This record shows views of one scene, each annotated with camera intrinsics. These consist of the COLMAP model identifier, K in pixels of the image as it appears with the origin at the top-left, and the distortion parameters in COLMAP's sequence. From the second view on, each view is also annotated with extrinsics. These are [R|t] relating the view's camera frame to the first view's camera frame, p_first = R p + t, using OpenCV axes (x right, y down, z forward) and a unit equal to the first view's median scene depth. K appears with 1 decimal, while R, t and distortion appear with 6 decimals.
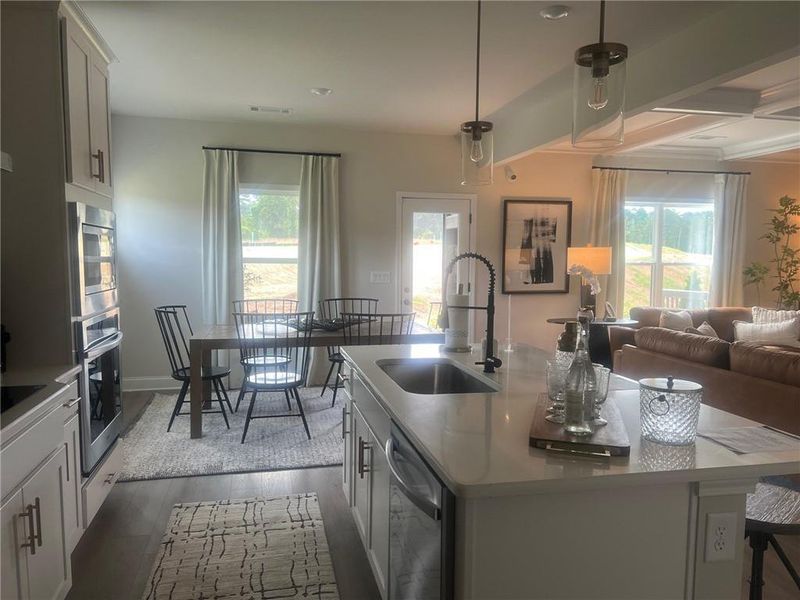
lens RADIAL K [[591.2, 0, 397.7], [0, 591.2, 302.9], [0, 0, 1]] dist [0.068674, -0.089650]
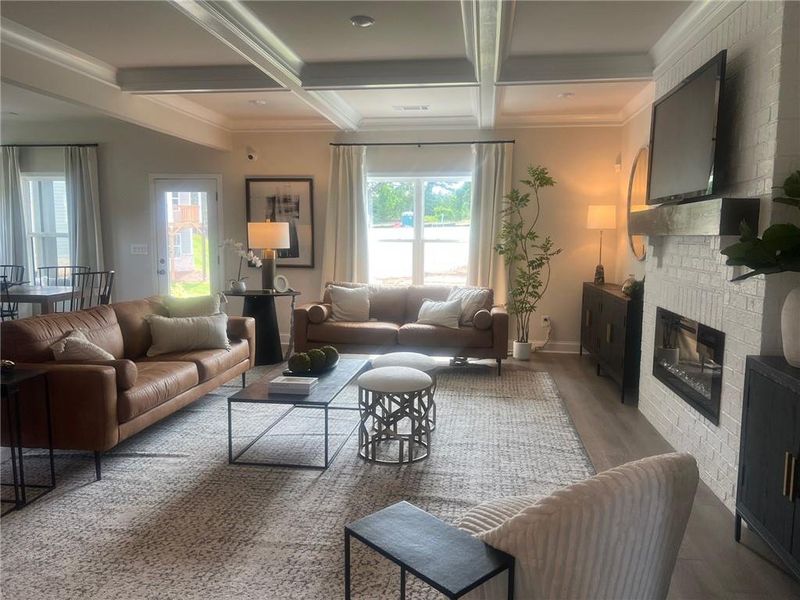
lens RADIAL K [[591.2, 0, 397.7], [0, 591.2, 302.9], [0, 0, 1]] dist [0.068674, -0.089650]
pose [[0.936332, 0.039799, -0.348853, 0.802765], [-0.028561, 0.998896, 0.037301, 0.002109], [0.349953, -0.024963, 0.936435, 0.083647]]
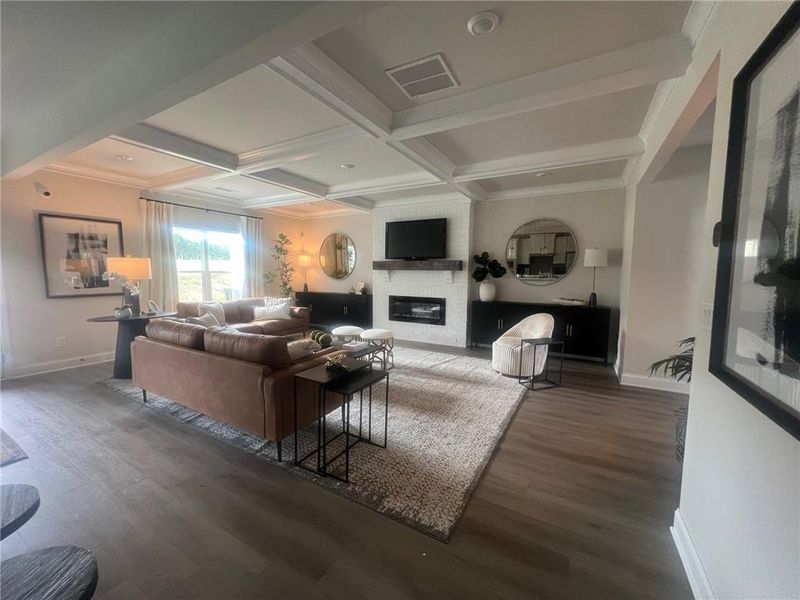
lens RADIAL K [[318.6, 0, 401.0], [0, 318.6, 301.1], [0, 0, 1]] dist [-0.000338, 0.000227]
pose [[0.680422, -0.067807, 0.729677, 0.191942], [0.048671, 0.997693, 0.047327, -0.005949], [-0.731202, 0.003311, 0.682152, 0.101771]]
